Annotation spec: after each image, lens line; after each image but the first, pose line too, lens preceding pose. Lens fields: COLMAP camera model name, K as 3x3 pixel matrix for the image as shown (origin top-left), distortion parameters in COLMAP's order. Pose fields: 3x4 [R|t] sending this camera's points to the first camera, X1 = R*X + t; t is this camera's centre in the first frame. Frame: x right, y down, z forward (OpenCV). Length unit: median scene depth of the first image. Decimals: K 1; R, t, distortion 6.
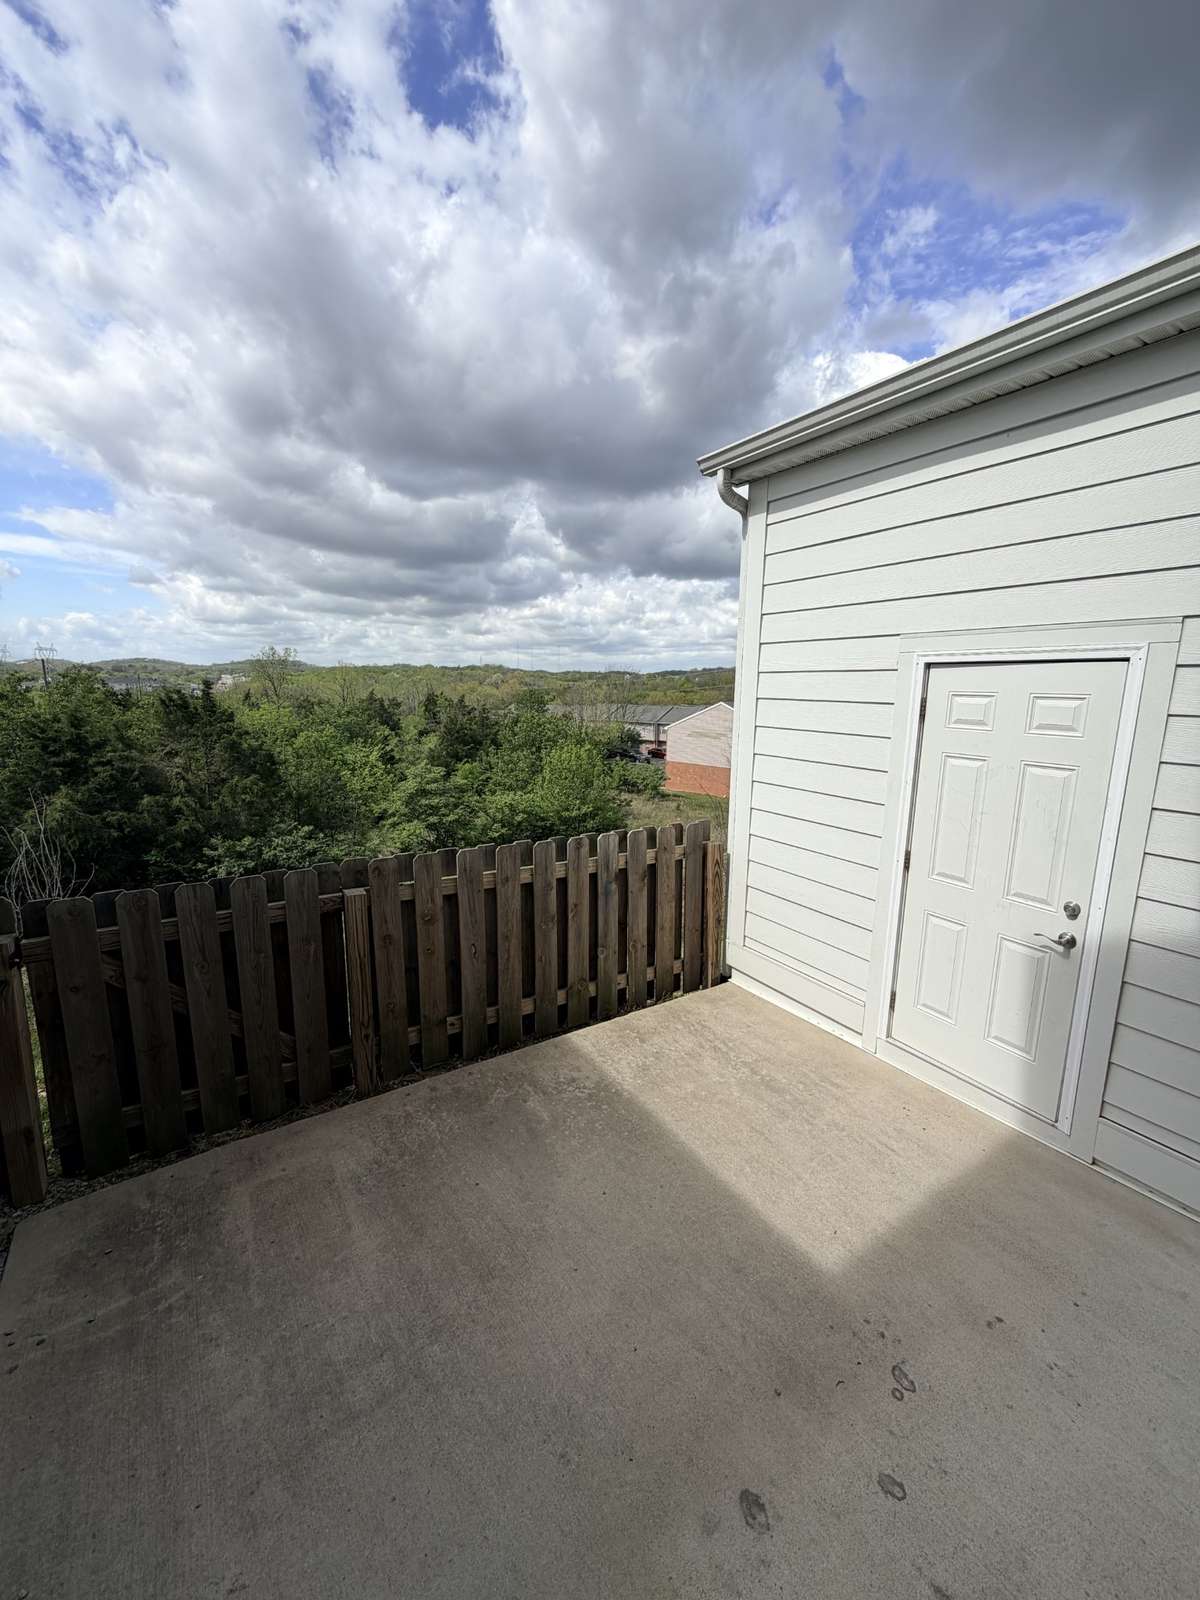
lens RADIAL K [[633.8, 0, 599.4], [0, 633.8, 791.9], [0, 0, 1]] dist [-0.006760, 0.005088]
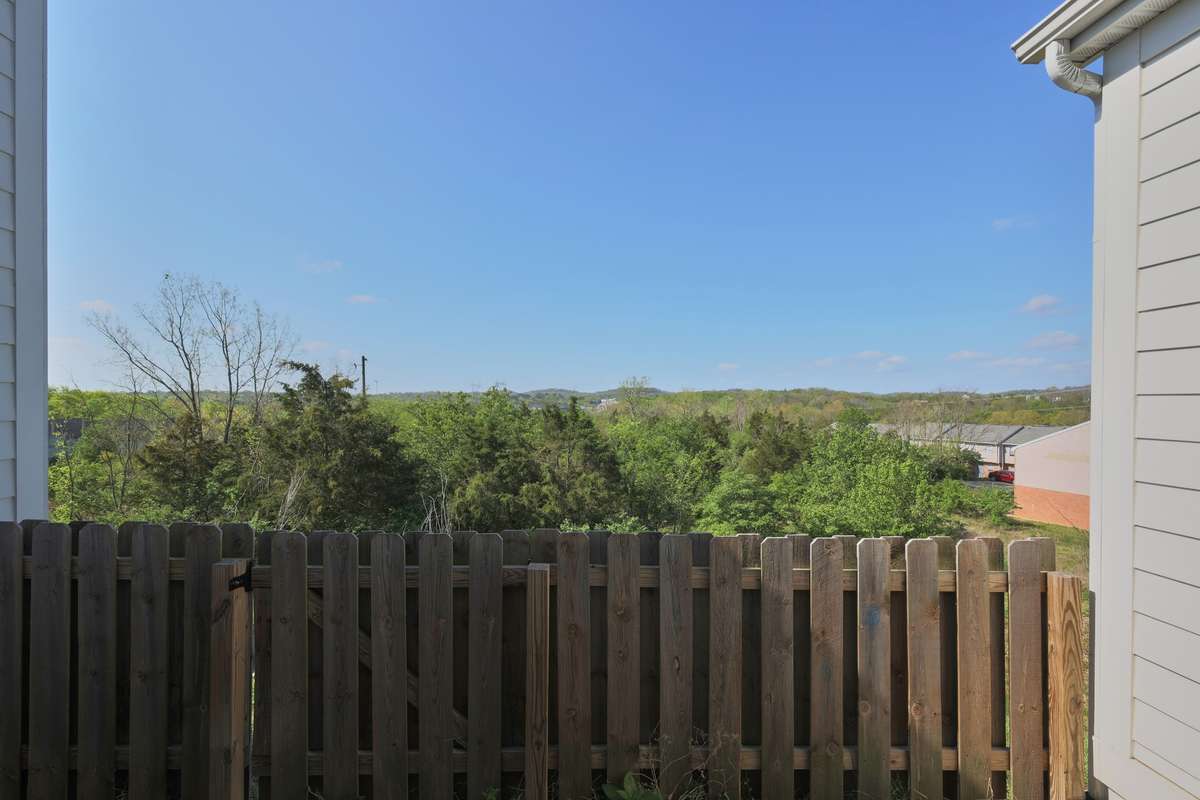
lens RADIAL K [[562.5, 0, 597.7], [0, 562.5, 405.9], [0, 0, 1]] dist [0.000791, 0.000806]
pose [[0.861213, -0.005543, -0.508214, 0.026966], [-0.078583, 0.986463, -0.143925, 0.012437], [0.502133, 0.163888, 0.849119, 0.098049]]
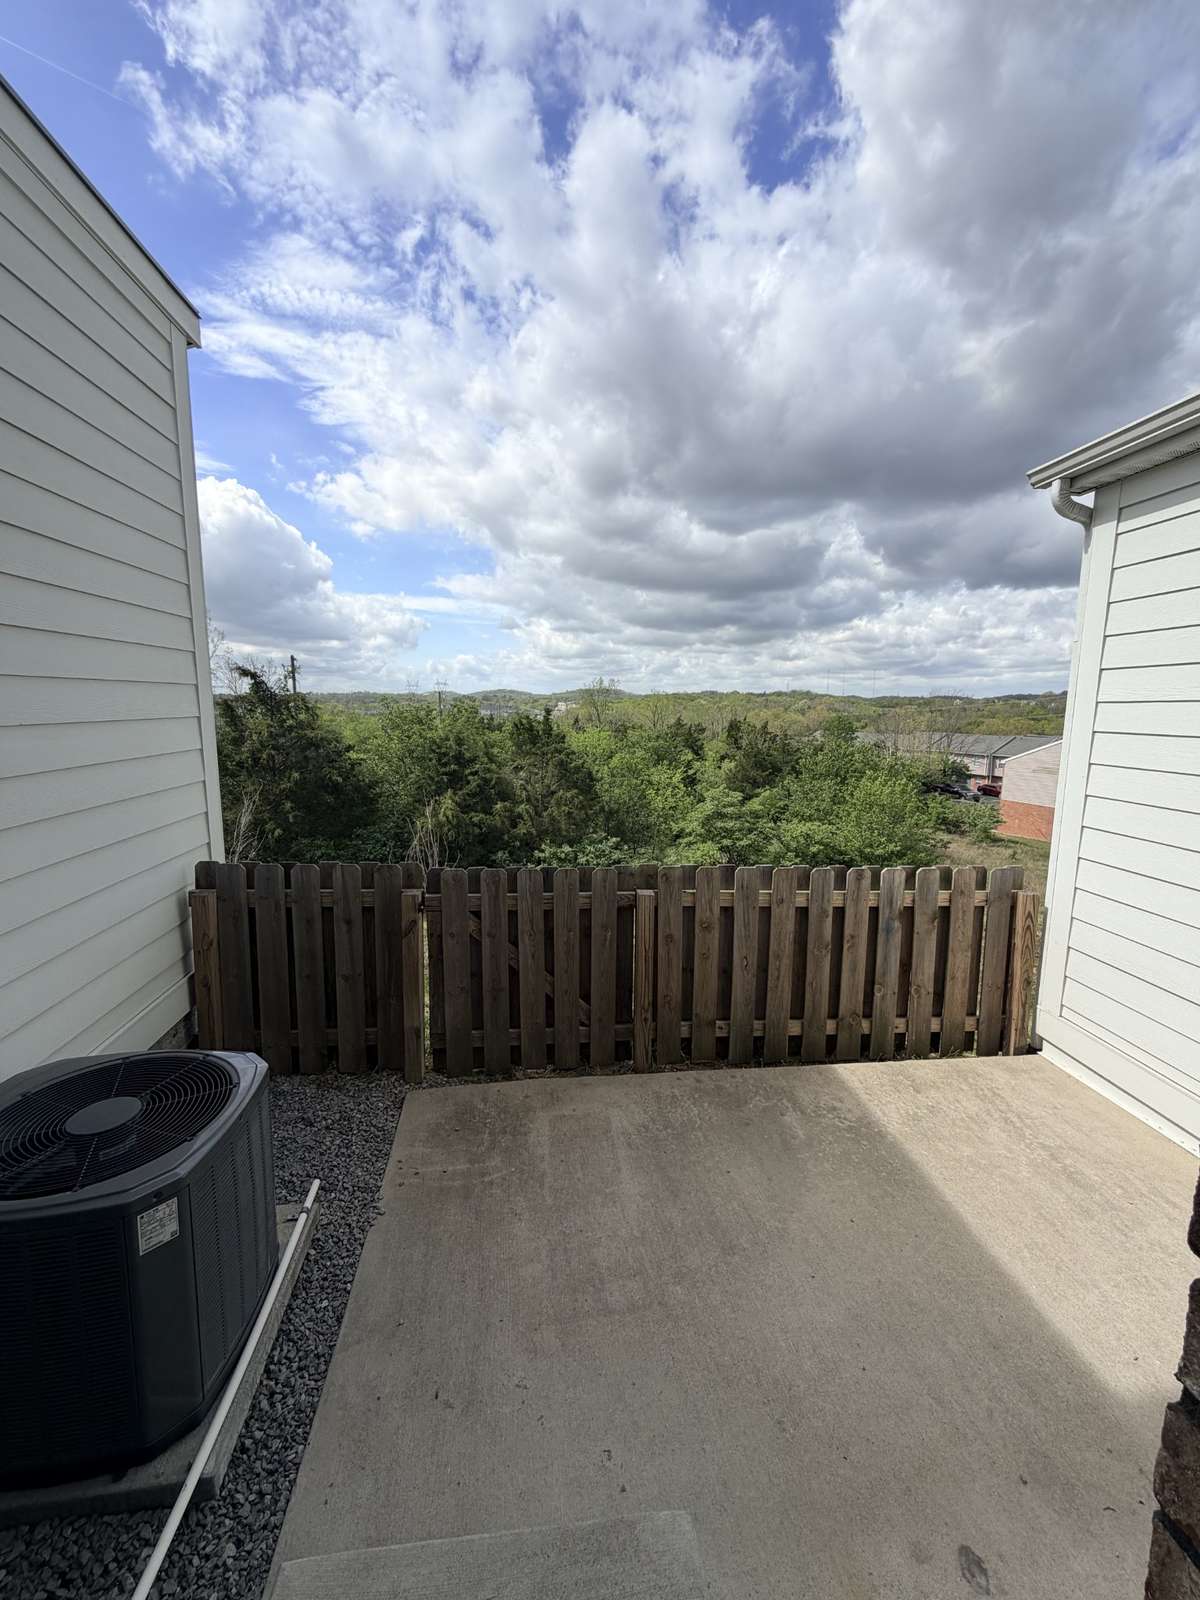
lens RADIAL K [[633.8, 0, 599.4], [0, 633.8, 791.9], [0, 0, 1]] dist [-0.006760, 0.005088]
pose [[0.893219, 0.056641, -0.446040, 0.014117], [-0.074582, 0.996955, -0.022755, 0.001947], [0.443393, 0.053592, 0.894724, -0.027034]]
